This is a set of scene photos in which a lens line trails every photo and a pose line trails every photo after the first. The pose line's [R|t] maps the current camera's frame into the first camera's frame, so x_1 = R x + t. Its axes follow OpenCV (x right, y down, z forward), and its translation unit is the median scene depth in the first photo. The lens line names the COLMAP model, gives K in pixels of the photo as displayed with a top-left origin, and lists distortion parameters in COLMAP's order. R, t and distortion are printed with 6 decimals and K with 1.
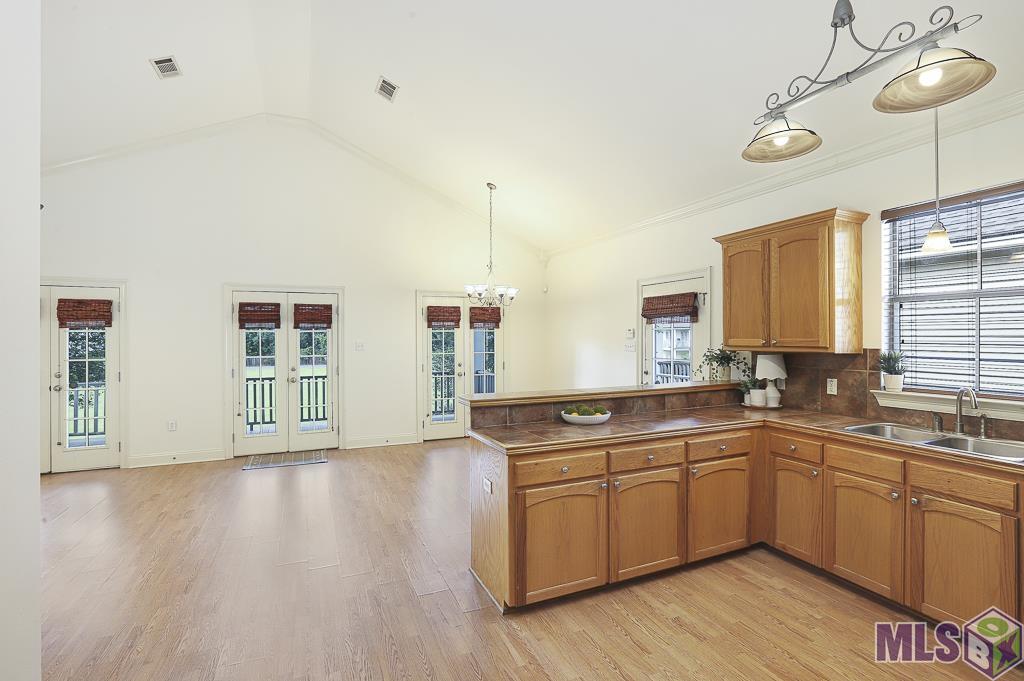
lens RADIAL K [[474.7, 0, 511.2], [0, 474.7, 334.0], [0, 0, 1]] dist [-0.052144, 0.020794]
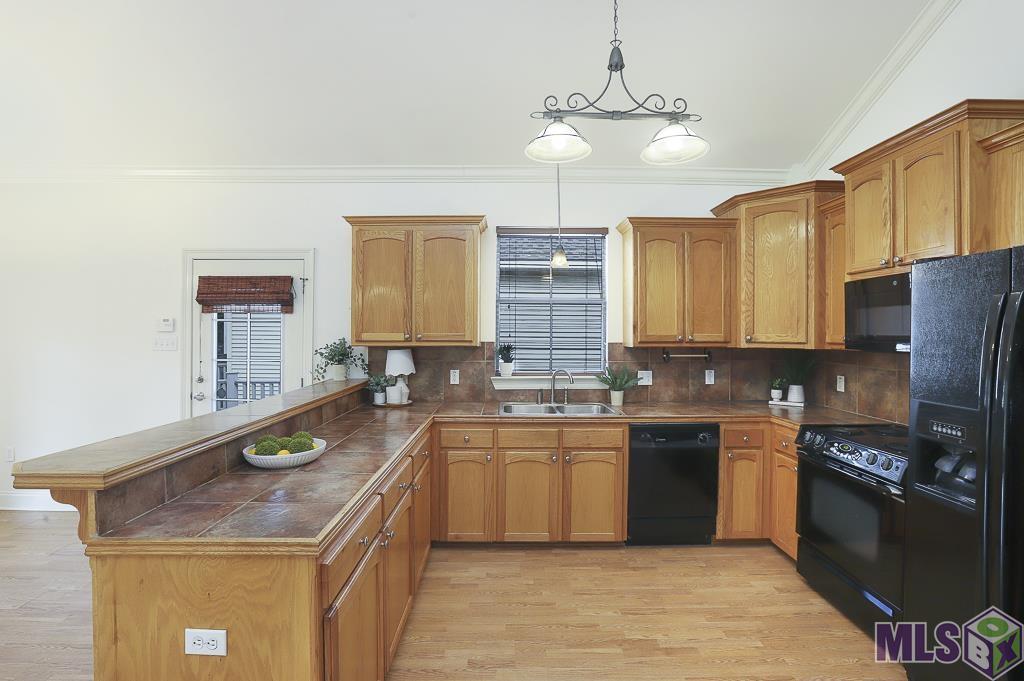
lens RADIAL K [[474.7, 0, 511.2], [0, 474.7, 334.0], [0, 0, 1]] dist [-0.052144, 0.020794]
pose [[0.393970, 0.001724, 0.919122, -0.260005], [-0.010396, 0.999943, 0.002580, 0.006911], [-0.919065, -0.010572, 0.393965, 0.399366]]
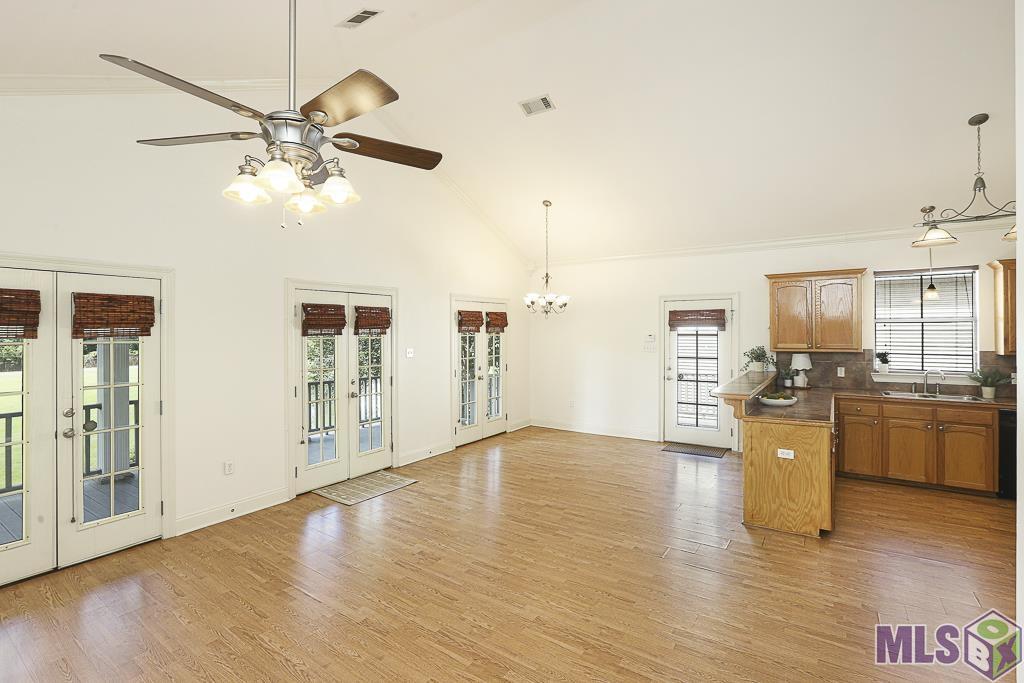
lens RADIAL K [[470.2, 0, 512.6], [0, 470.2, 331.2], [0, 0, 1]] dist [-0.039242, 0.017319]
pose [[0.850934, -0.001026, 0.525272, -1.072718], [-0.000630, 0.999995, 0.002974, -0.033721], [-0.525273, -0.002861, 0.850929, 0.189940]]
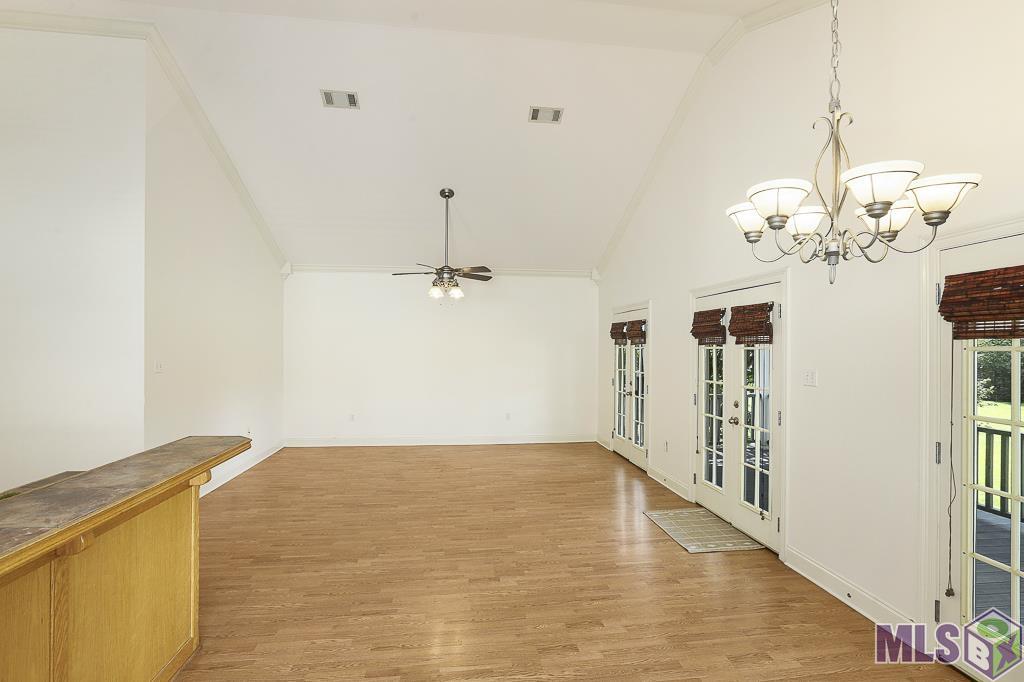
lens RADIAL K [[470.2, 0, 512.6], [0, 470.2, 330.7], [0, 0, 1]] dist [-0.039242, 0.017319]
pose [[-0.286786, -0.029751, -0.957533, 0.437390], [0.000778, 0.999510, -0.031288, -0.016259], [0.957994, -0.009718, -0.286623, 1.424503]]
